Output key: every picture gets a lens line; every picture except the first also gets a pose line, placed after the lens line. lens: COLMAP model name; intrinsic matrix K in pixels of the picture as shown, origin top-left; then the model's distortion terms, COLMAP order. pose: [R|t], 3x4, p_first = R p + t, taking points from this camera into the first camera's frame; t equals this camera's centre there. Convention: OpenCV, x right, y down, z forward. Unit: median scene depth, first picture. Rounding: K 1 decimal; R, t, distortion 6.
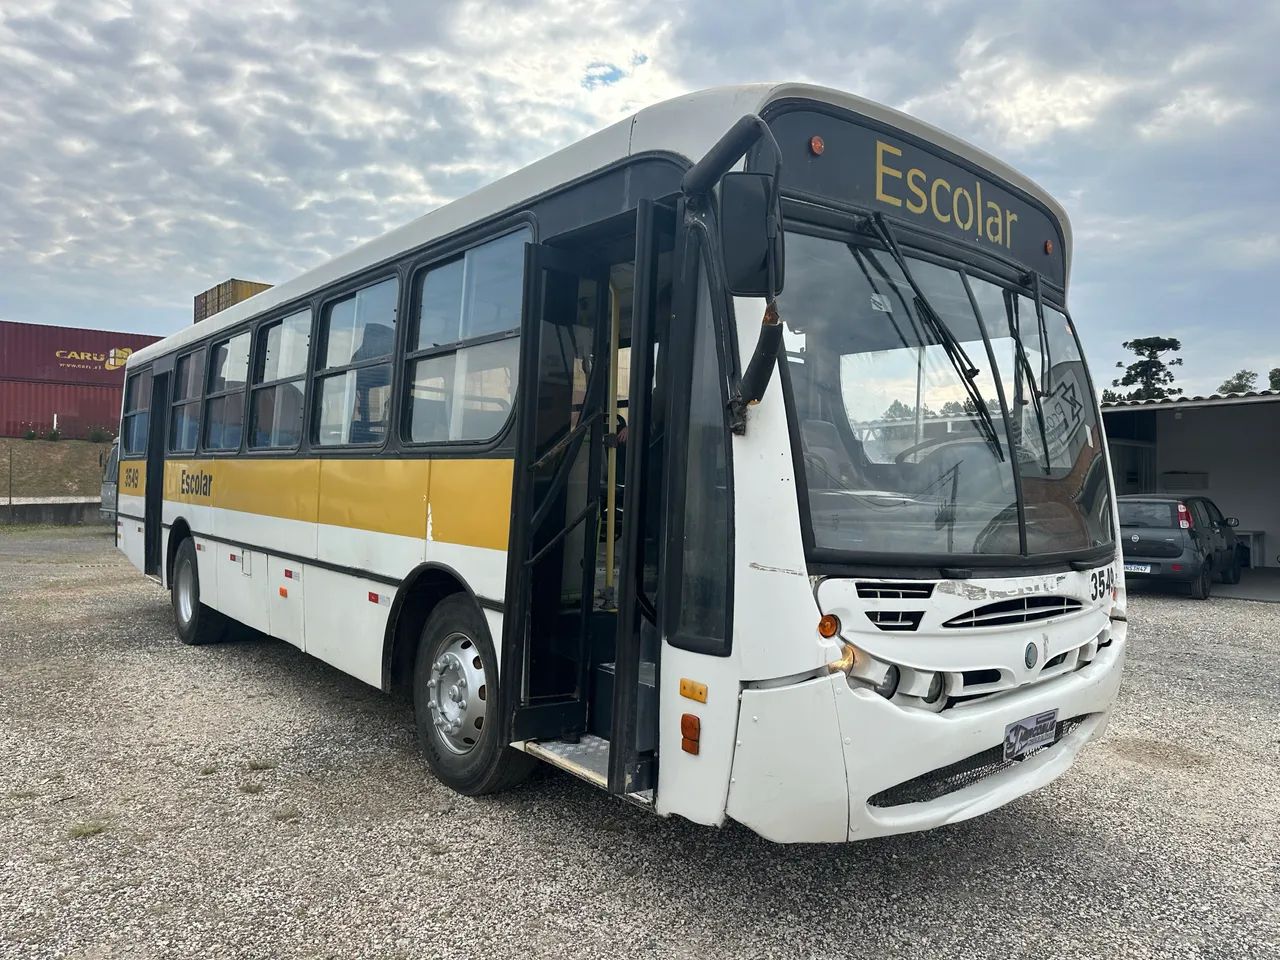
lens RADIAL K [[906.8, 0, 645.8], [0, 906.8, 490.7], [0, 0, 1]] dist [0.035199, -0.040655]
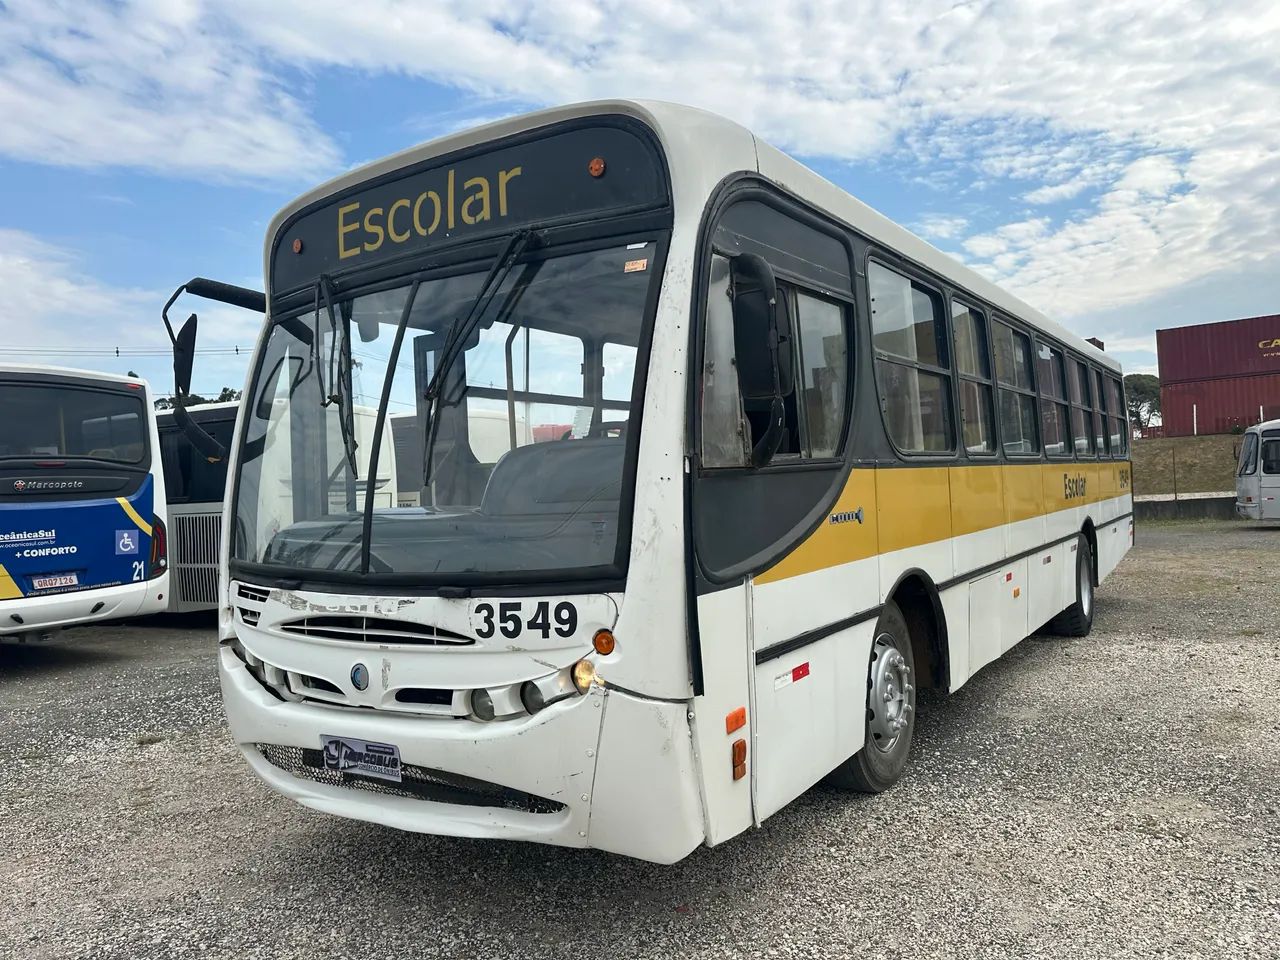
lens RADIAL K [[906.8, 0, 645.8], [0, 906.8, 490.7], [0, 0, 1]] dist [0.035199, -0.040655]
pose [[0.277108, -0.036616, -0.960141, 1.430031], [0.046183, 0.998626, -0.024755, 0.020234], [0.959728, -0.037482, 0.278419, 1.015561]]
